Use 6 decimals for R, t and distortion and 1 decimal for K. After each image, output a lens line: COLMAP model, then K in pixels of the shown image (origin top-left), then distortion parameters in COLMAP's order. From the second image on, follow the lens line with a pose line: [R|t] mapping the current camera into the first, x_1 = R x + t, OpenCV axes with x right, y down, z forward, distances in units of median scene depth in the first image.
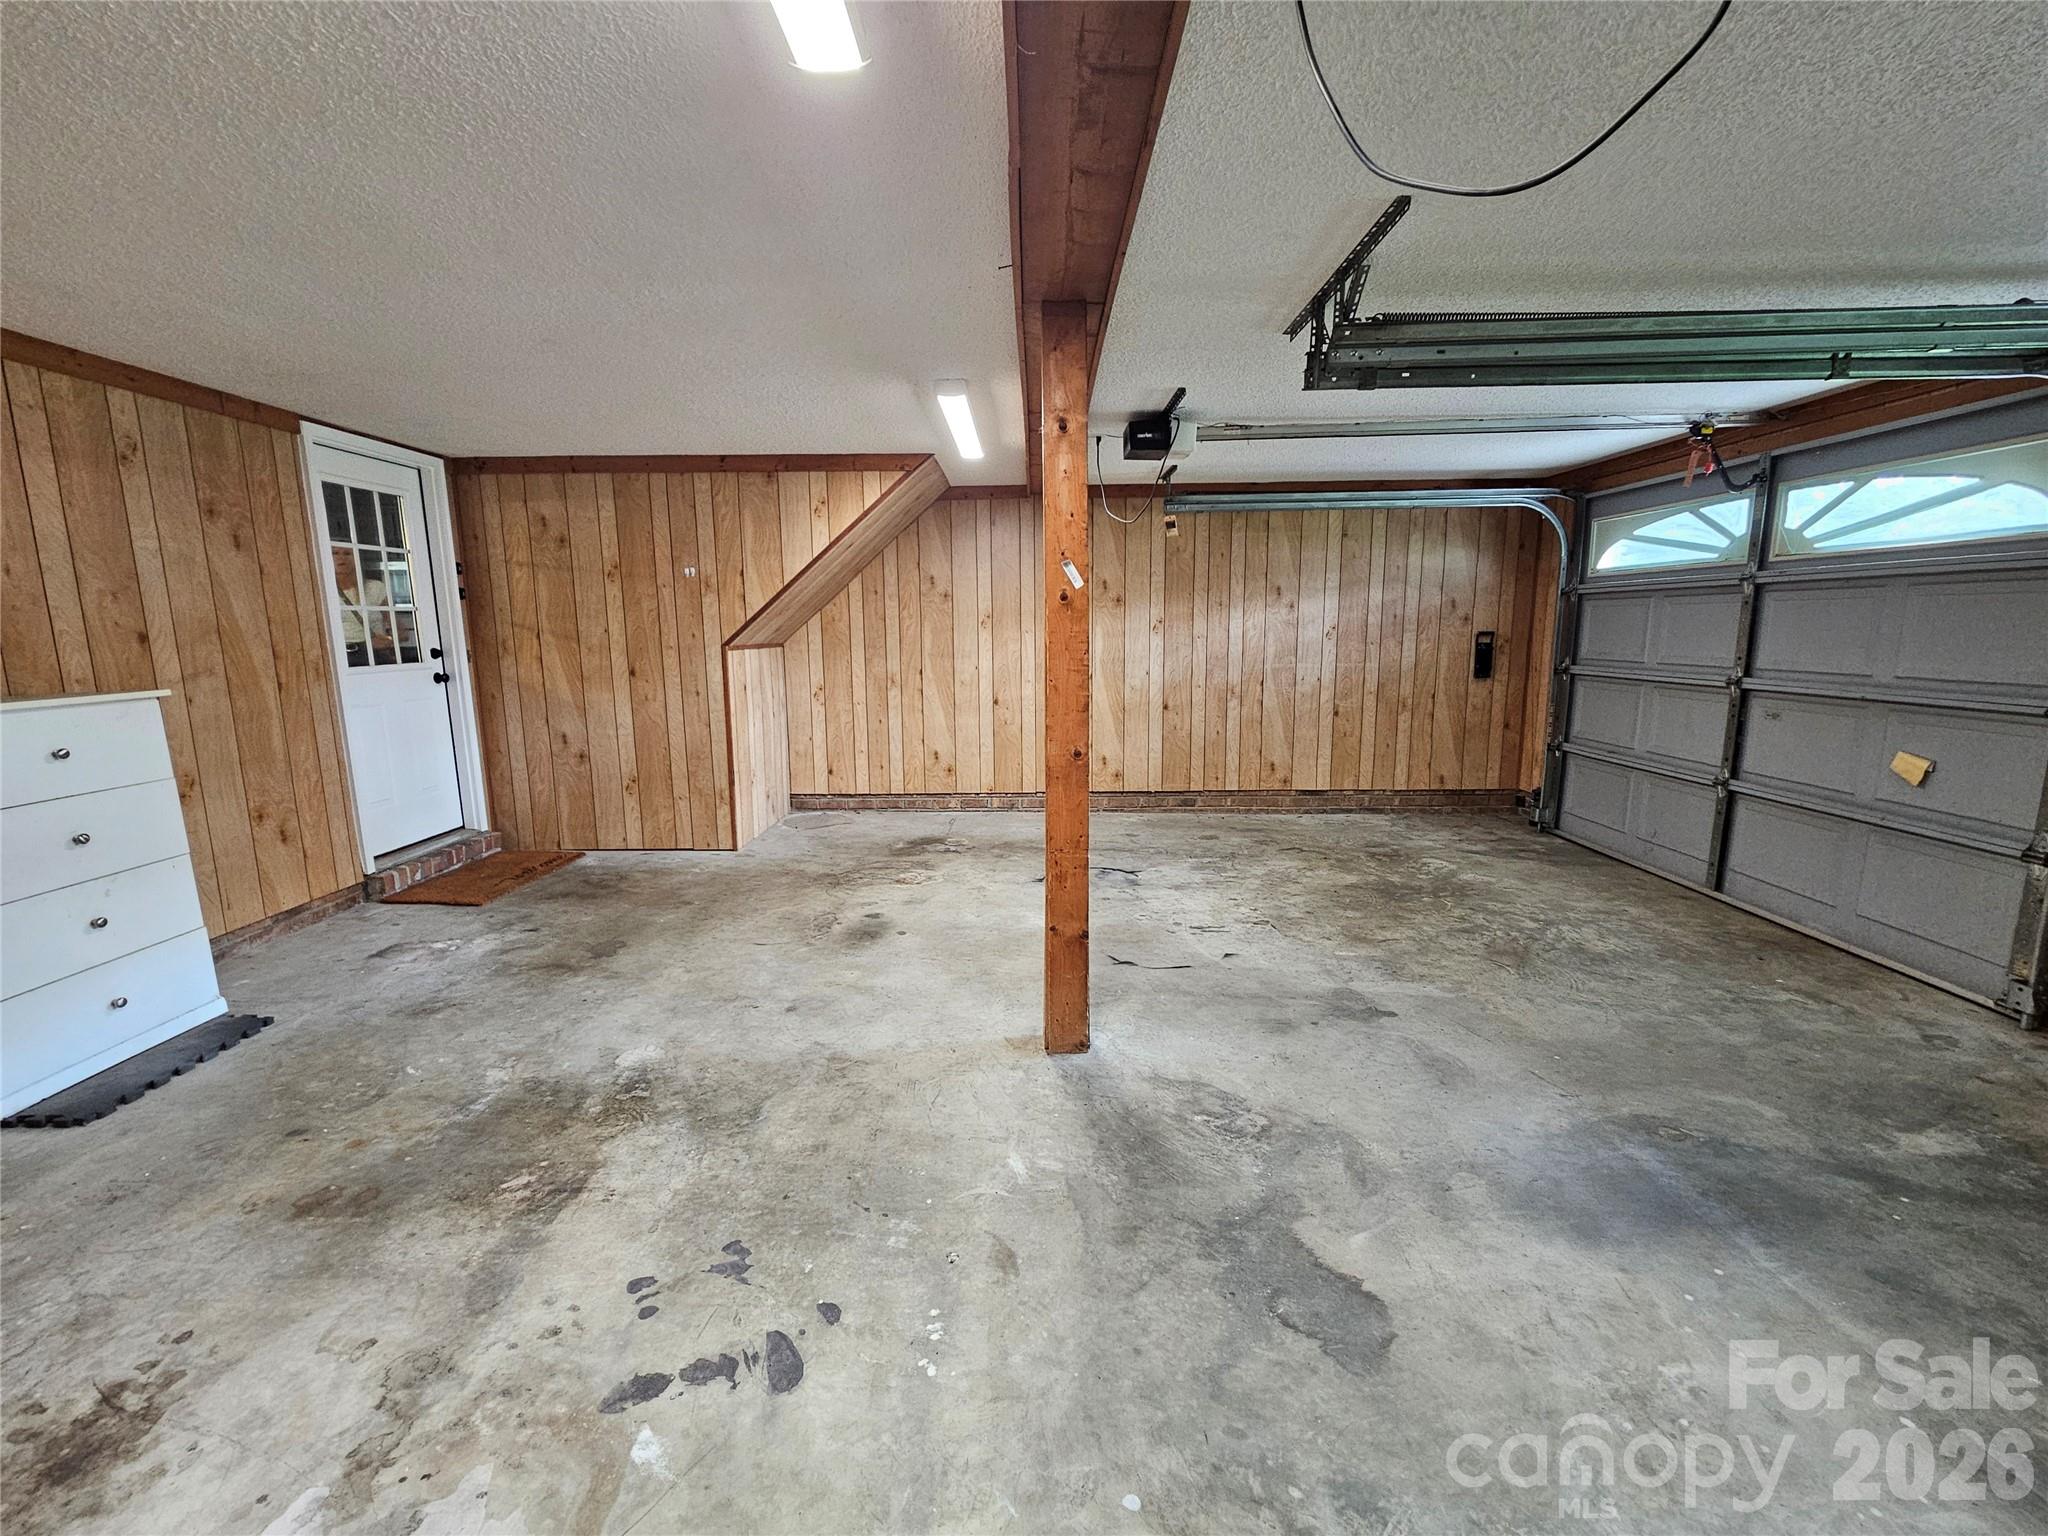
lens RADIAL K [[848.4, 0, 1021.7], [0, 848.4, 767.8], [0, 0, 1]] dist [0.000916, -0.000027]
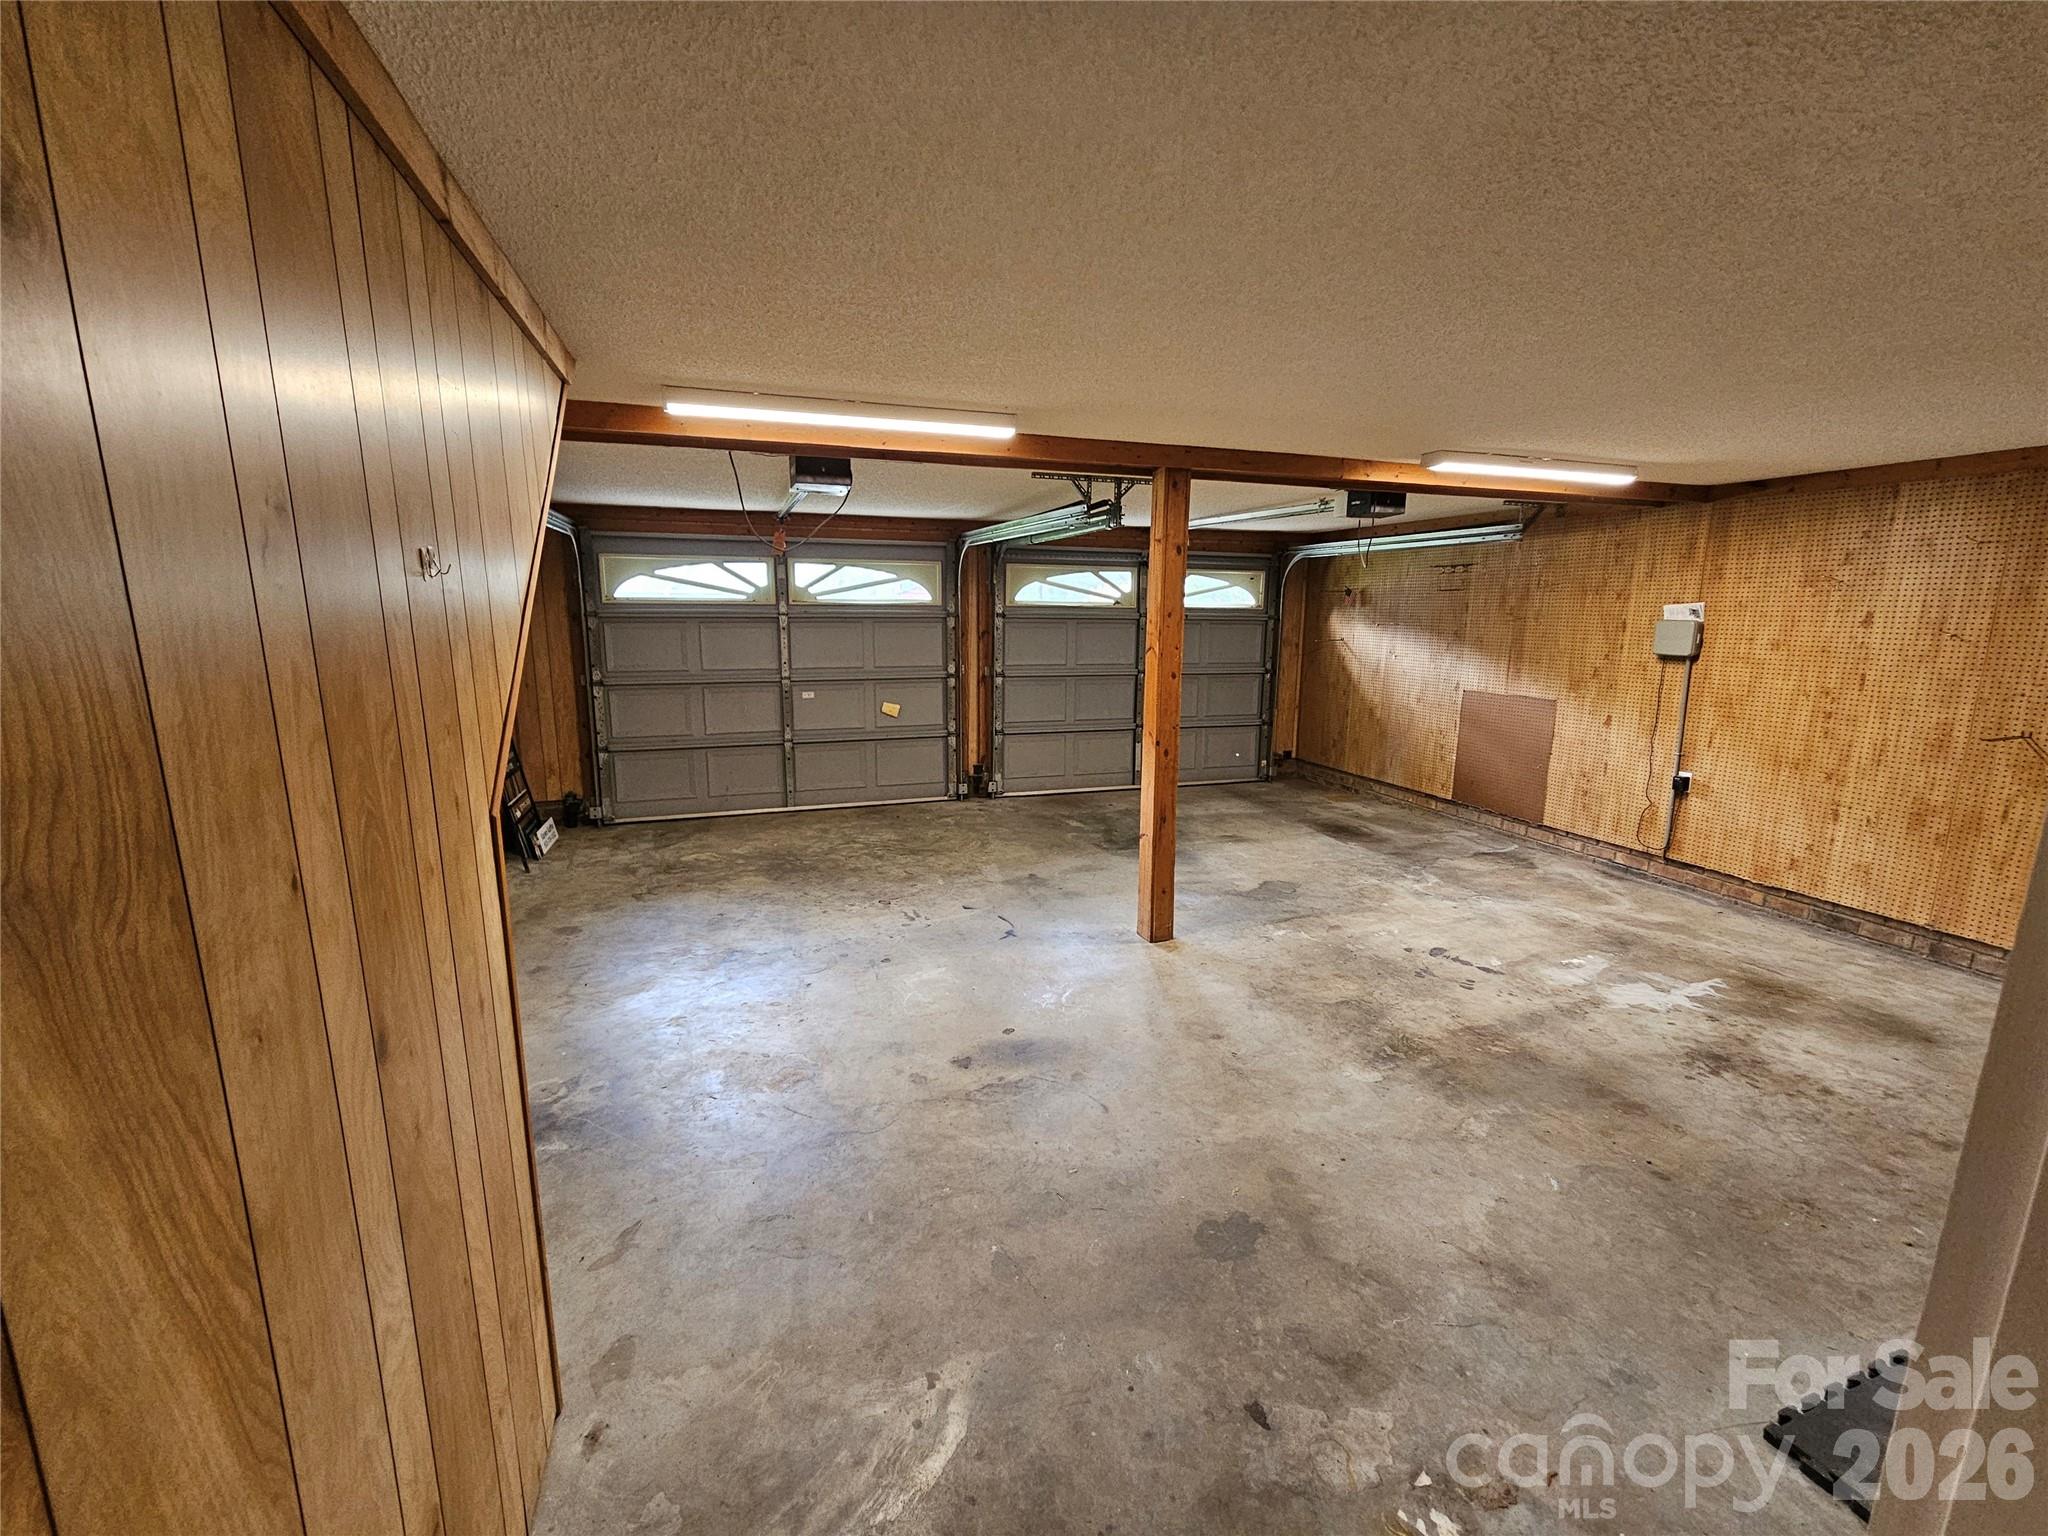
lens RADIAL K [[848.4, 0, 1024.0], [0, 848.4, 767.7], [0, 0, 1]] dist [0.000916, -0.000027]
pose [[-0.342301, -0.169990, 0.924085, -1.029155], [0.150038, 0.960989, 0.232356, -0.298887], [-0.927534, 0.218184, -0.303442, 1.360096]]
